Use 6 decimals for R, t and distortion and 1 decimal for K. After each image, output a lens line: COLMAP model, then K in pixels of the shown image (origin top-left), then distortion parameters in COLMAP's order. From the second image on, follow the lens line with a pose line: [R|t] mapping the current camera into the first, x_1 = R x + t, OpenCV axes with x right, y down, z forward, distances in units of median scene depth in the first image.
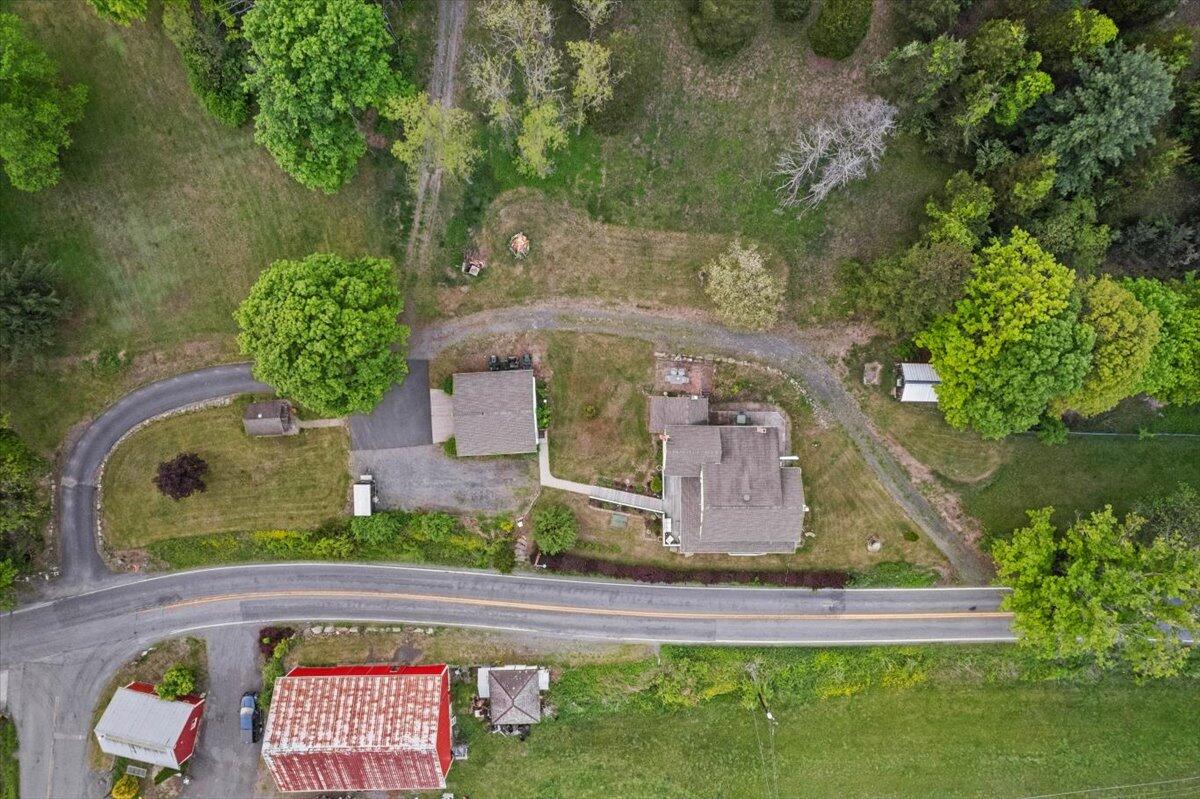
lens RADIAL K [[736.9, 0, 607.8], [0, 736.9, 393.7], [0, 0, 1]] dist [-0.059371, 0.051145]
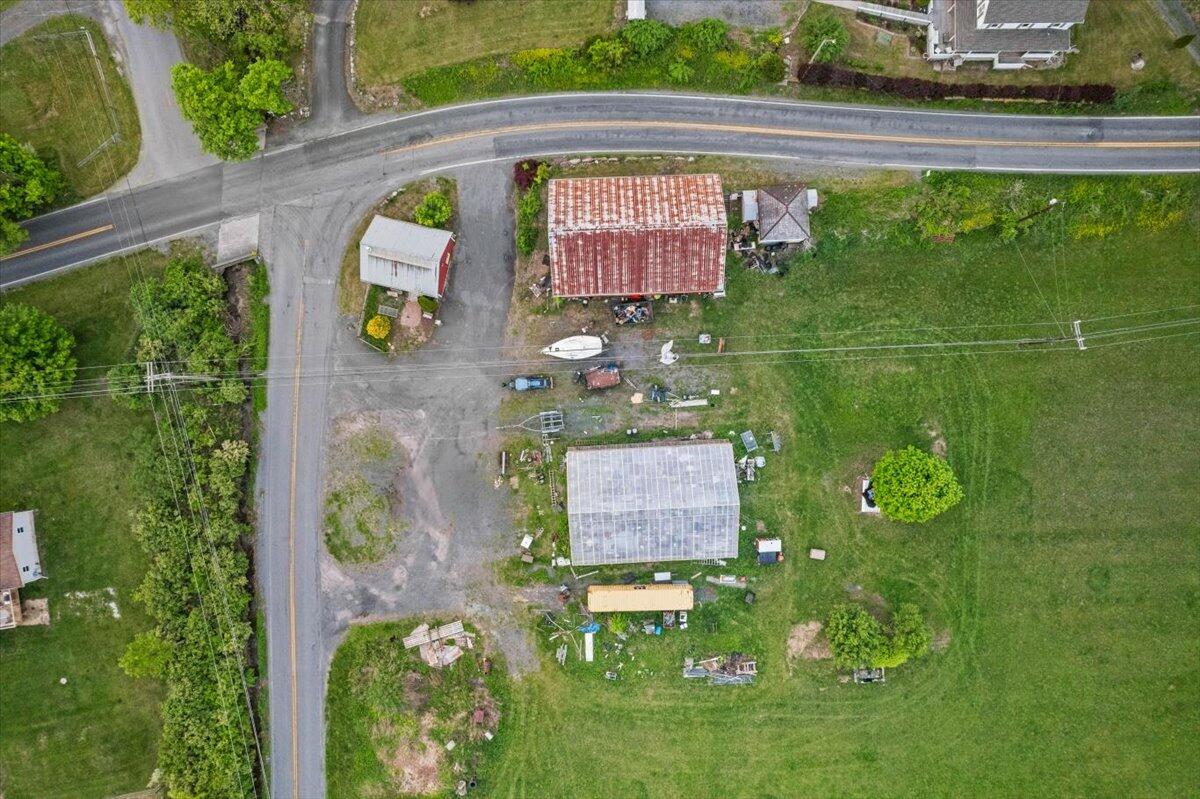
lens RADIAL K [[736.9, 0, 602.7], [0, 736.9, 400.2], [0, 0, 1]] dist [-0.059371, 0.051145]
pose [[0.999977, -0.006385, 0.002151, -0.367189], [0.006400, 0.999955, -0.006996, 0.658697], [-0.002106, 0.007010, 0.999973, 0.009201]]
